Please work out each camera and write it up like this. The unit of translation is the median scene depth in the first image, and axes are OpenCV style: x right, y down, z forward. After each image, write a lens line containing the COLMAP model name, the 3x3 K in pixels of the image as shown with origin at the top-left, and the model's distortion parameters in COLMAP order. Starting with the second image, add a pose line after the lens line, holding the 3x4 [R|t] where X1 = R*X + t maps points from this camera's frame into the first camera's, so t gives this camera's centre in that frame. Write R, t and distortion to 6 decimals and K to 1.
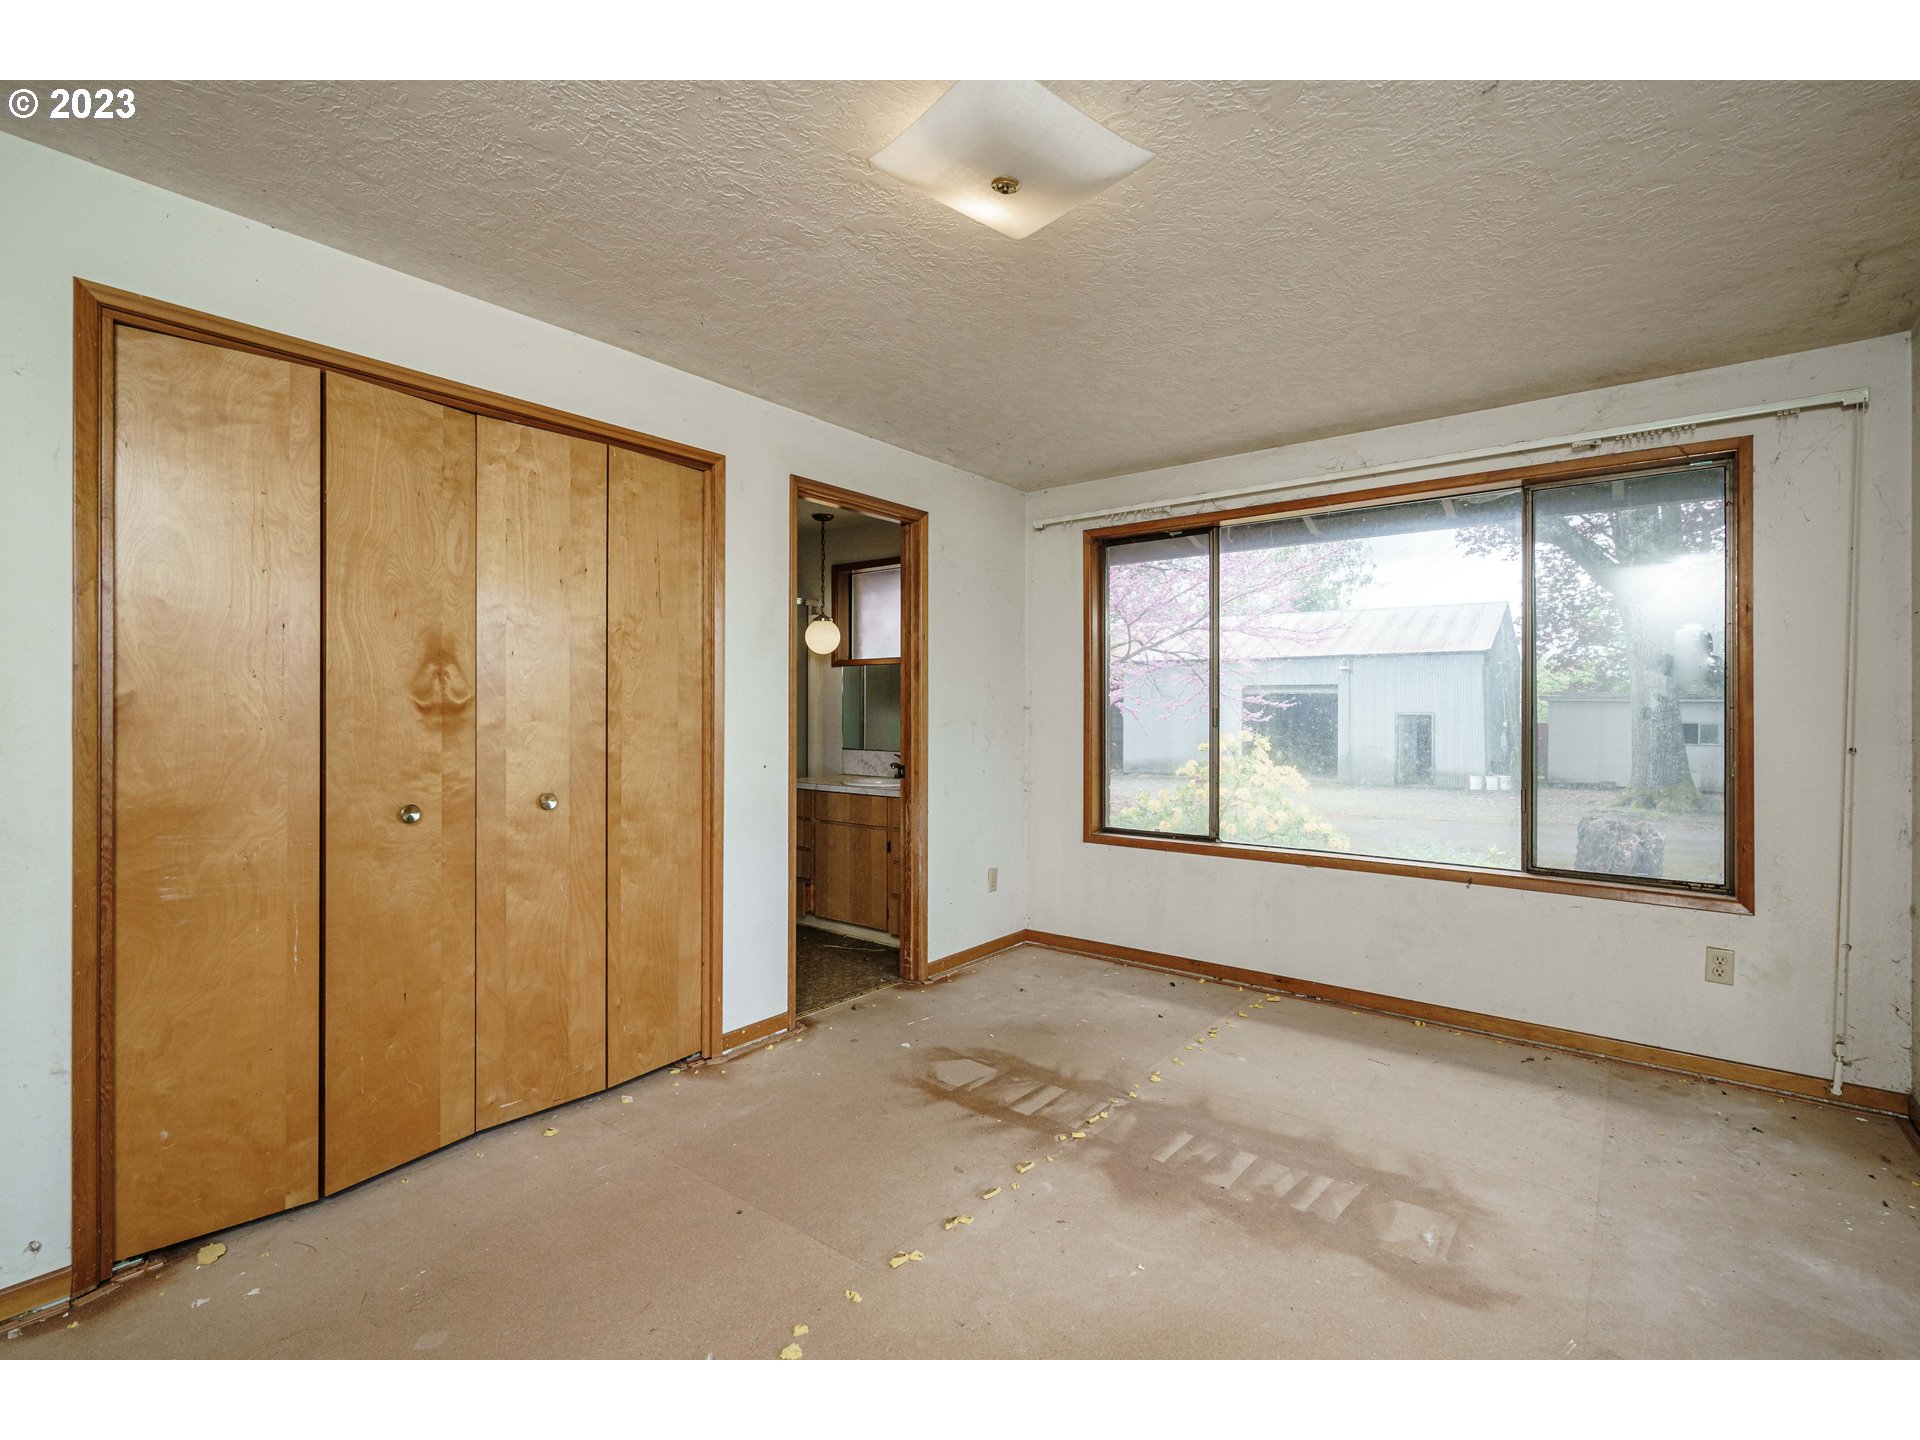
lens RADIAL K [[878.1, 0, 953.7], [0, 878.1, 711.0], [0, 0, 1]] dist [-0.004573, 0.001231]
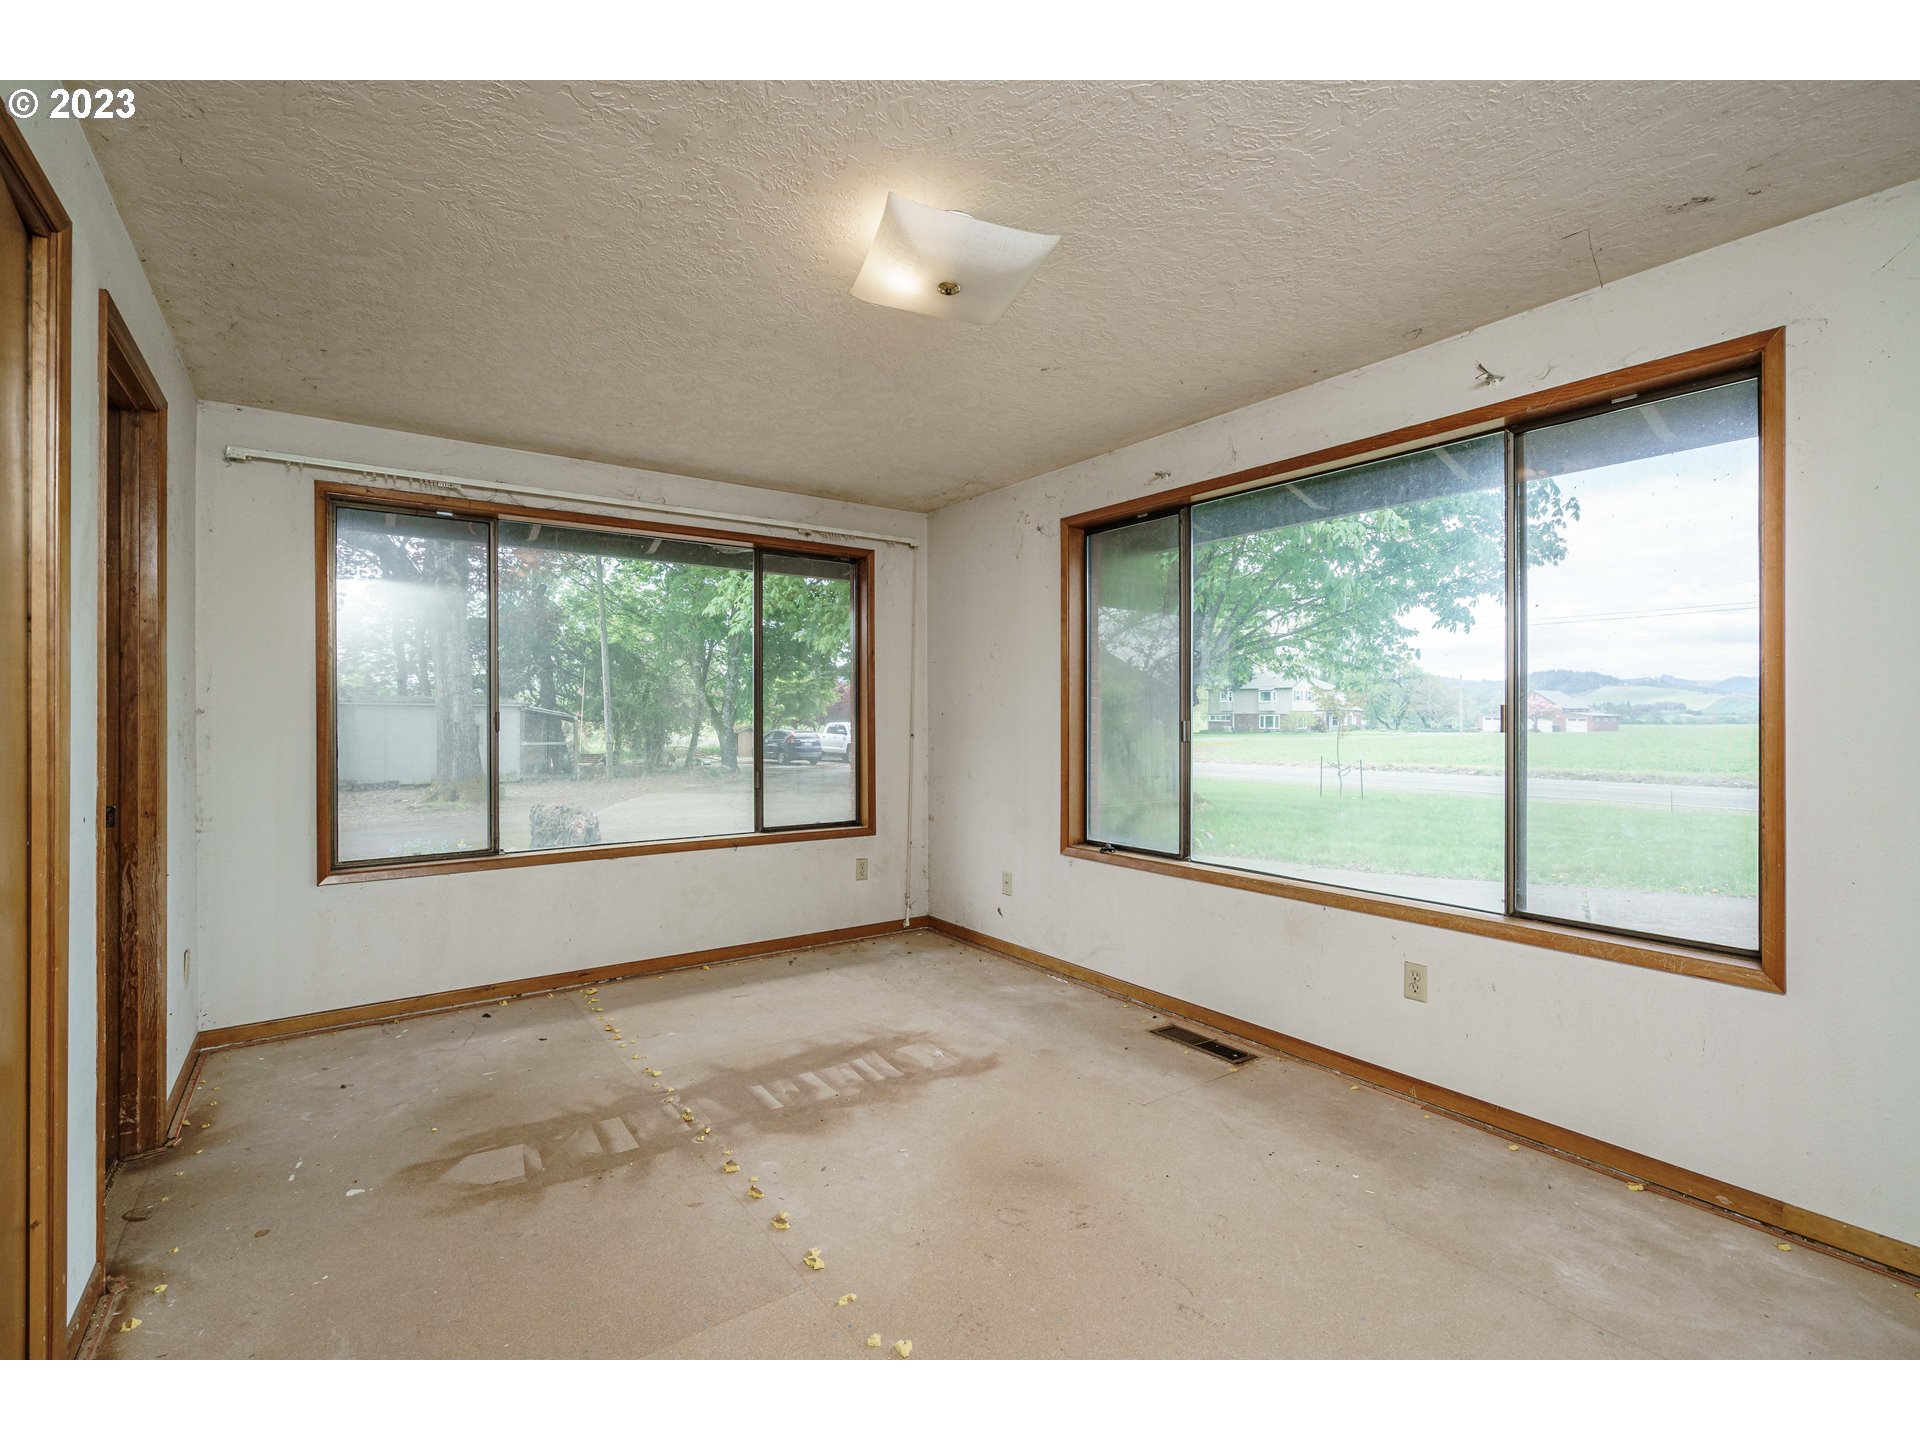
lens RADIAL K [[878.1, 0, 951.1], [0, 878.1, 715.9], [0, 0, 1]] dist [-0.004573, 0.001231]
pose [[0.274215, -0.004250, 0.961659, -0.621645], [0.003091, 0.999989, 0.003538, -0.001192], [-0.961664, 0.002003, 0.274225, 0.364057]]
